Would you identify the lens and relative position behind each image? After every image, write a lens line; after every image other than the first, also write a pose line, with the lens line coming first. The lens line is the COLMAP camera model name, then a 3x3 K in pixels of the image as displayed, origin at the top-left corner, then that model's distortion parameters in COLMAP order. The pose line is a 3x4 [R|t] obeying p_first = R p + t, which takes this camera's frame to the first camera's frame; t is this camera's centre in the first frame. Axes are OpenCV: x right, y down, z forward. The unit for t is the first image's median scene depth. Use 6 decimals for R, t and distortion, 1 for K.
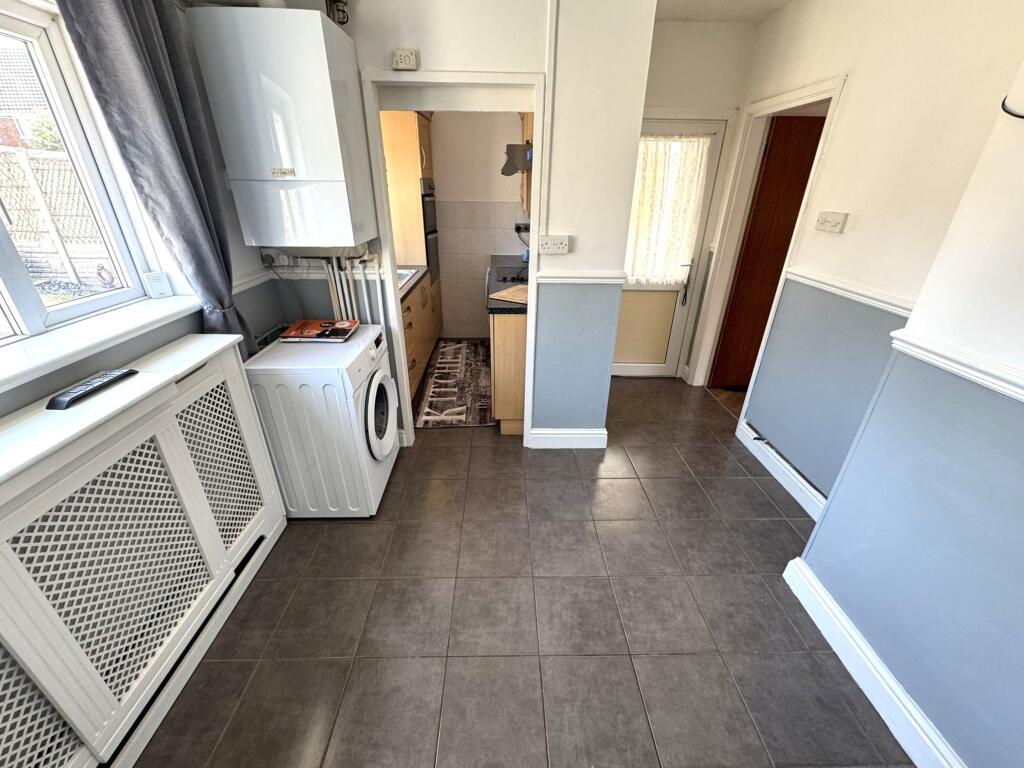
lens RADIAL K [[410.4, 0, 509.0], [0, 410.4, 384.9], [0, 0, 1]] dist [-0.000162, -0.000031]
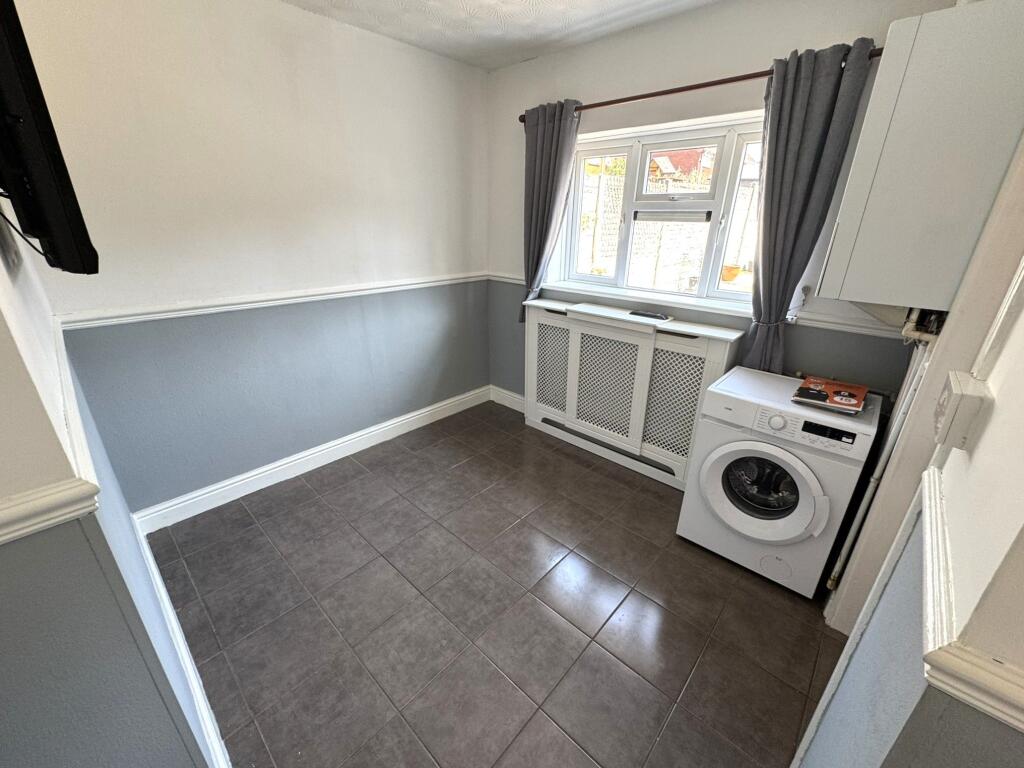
lens RADIAL K [[410.4, 0, 509.0], [0, 410.4, 384.9], [0, 0, 1]] dist [-0.000162, -0.000031]
pose [[-0.690686, 0.254923, -0.676733, 0.723152], [-0.333591, 0.717973, 0.610927, -0.564275], [0.641615, 0.647710, -0.410854, 1.173009]]
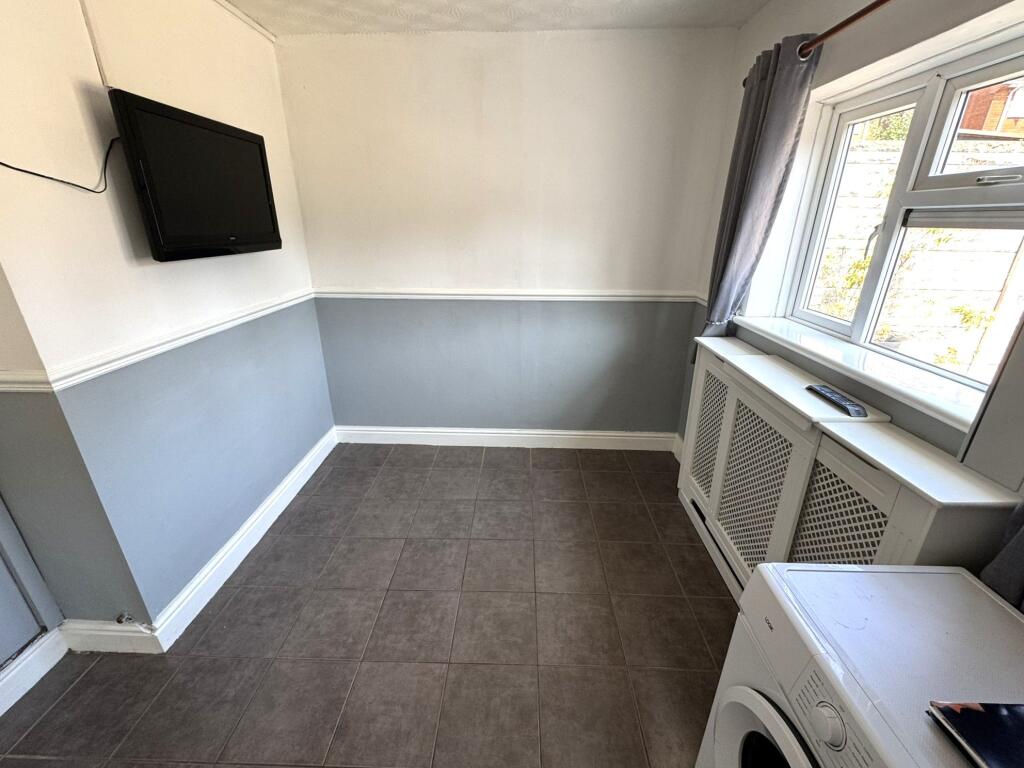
lens RADIAL K [[422.3, 0, 513.1], [0, 422.3, 385.1], [0, 0, 1]] dist [-0.000165, 0.000510]
pose [[-0.999166, -0.024501, 0.032656, -0.101007], [0.007417, 0.677634, 0.735362, -0.644423], [-0.040146, 0.734991, -0.676888, 1.294387]]
